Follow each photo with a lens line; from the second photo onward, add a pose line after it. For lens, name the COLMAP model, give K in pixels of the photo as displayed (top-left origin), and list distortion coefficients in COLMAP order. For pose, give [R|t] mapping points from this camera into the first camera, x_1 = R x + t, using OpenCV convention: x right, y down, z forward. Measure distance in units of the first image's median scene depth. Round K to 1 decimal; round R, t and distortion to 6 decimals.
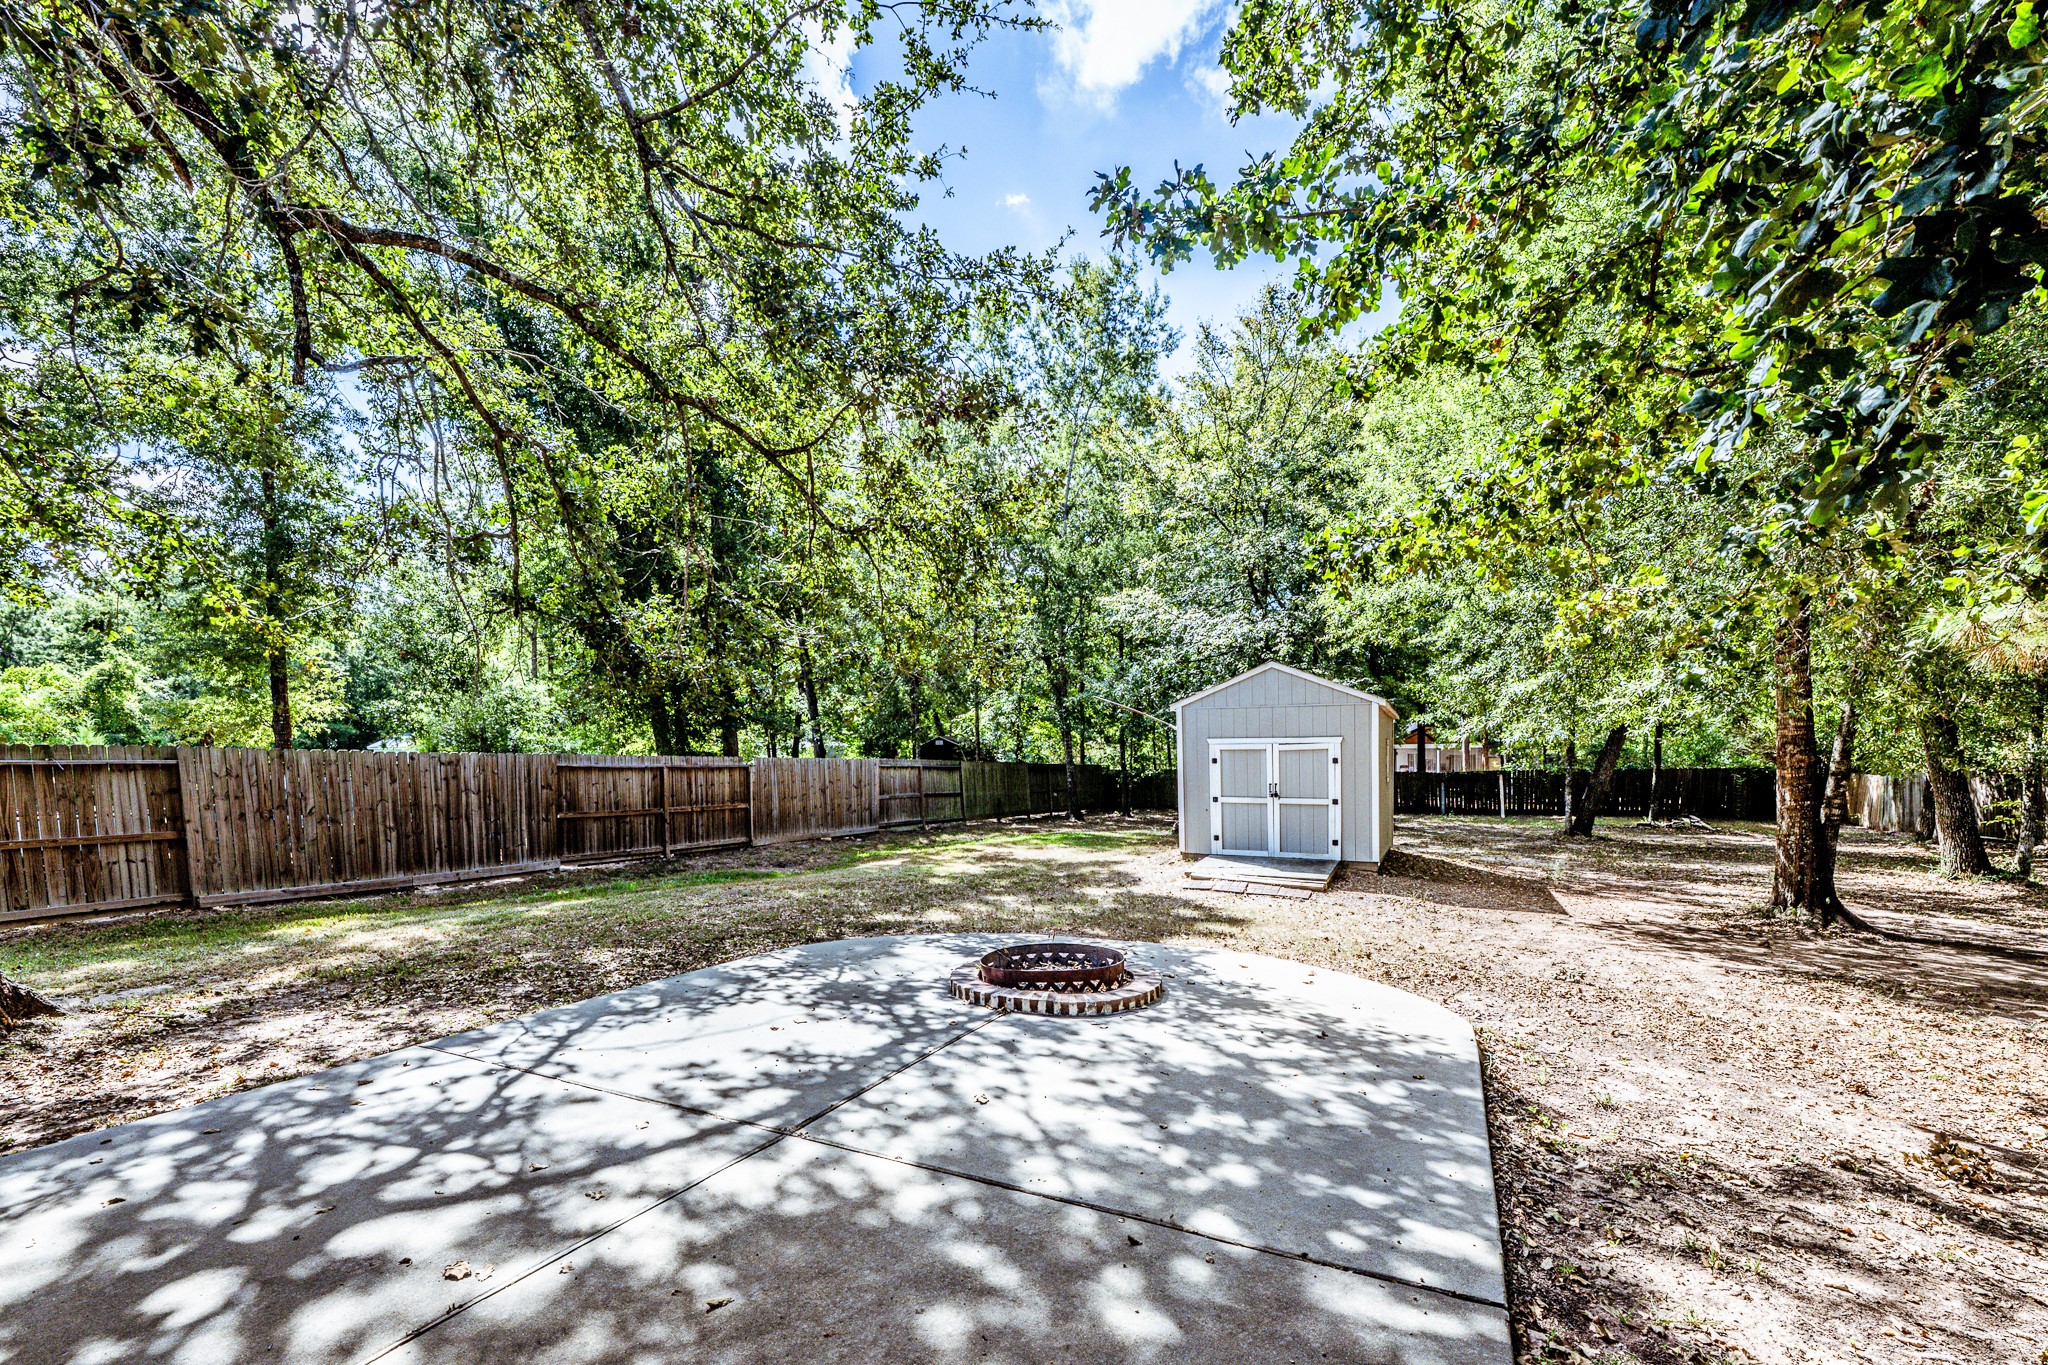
lens RADIAL K [[830.5, 0, 1024.7], [0, 830.5, 764.0], [0, 0, 1]] dist [-0.009802, 0.000825]
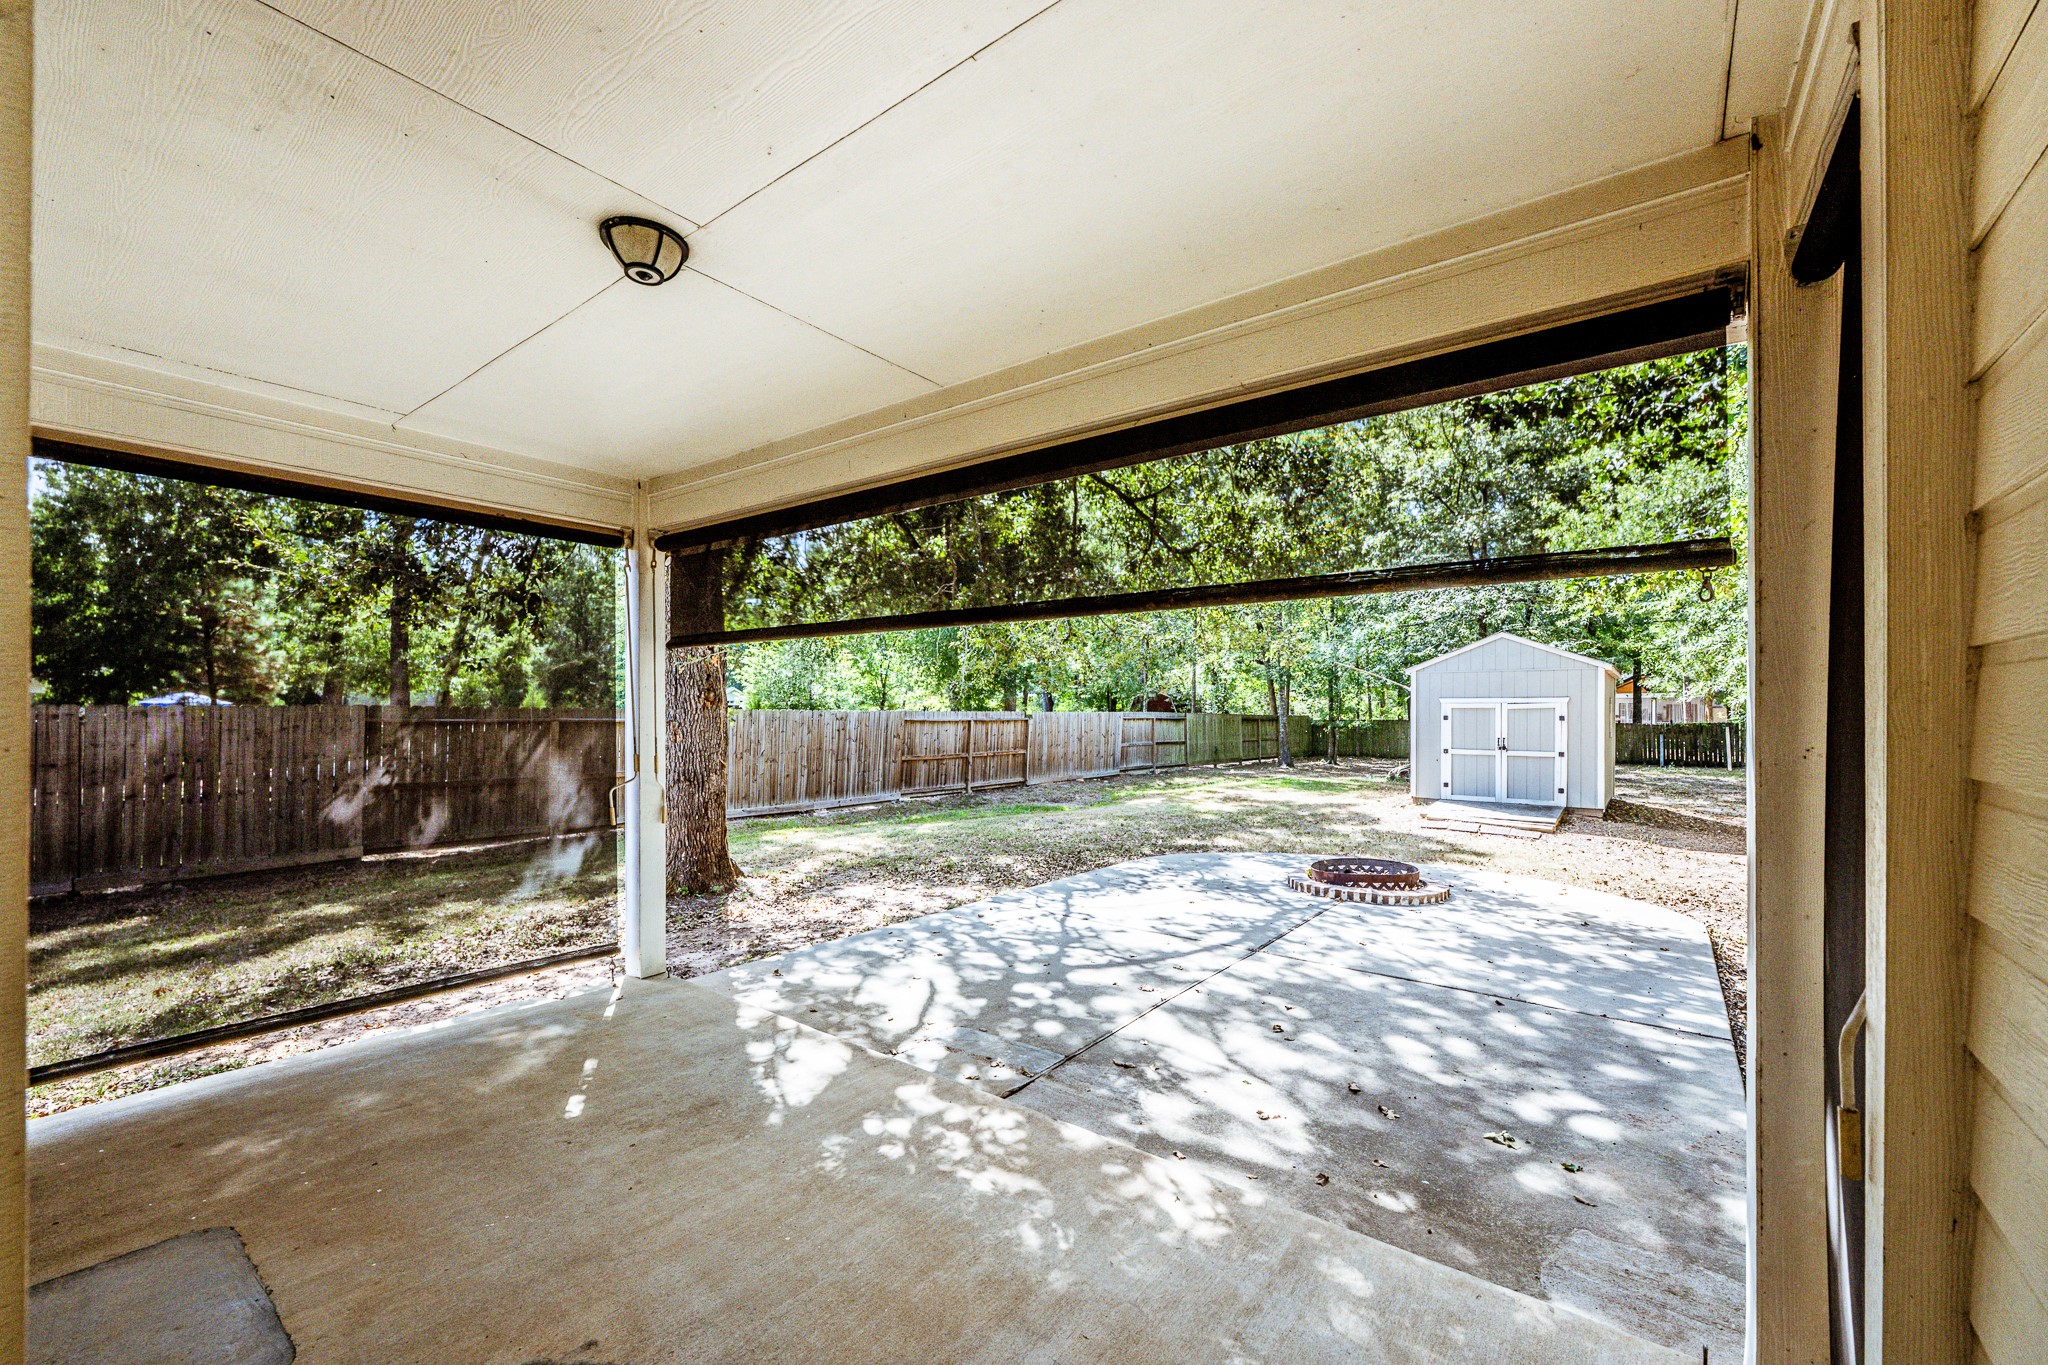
lens RADIAL K [[830.5, 0, 1025.1], [0, 830.5, 697.6], [0, 0, 1]] dist [-0.009802, 0.000825]
pose [[0.983408, -0.000571, -0.181404, -0.301571], [-0.001666, 0.999924, -0.012180, -0.036285], [0.181397, 0.012280, 0.983333, -0.520463]]
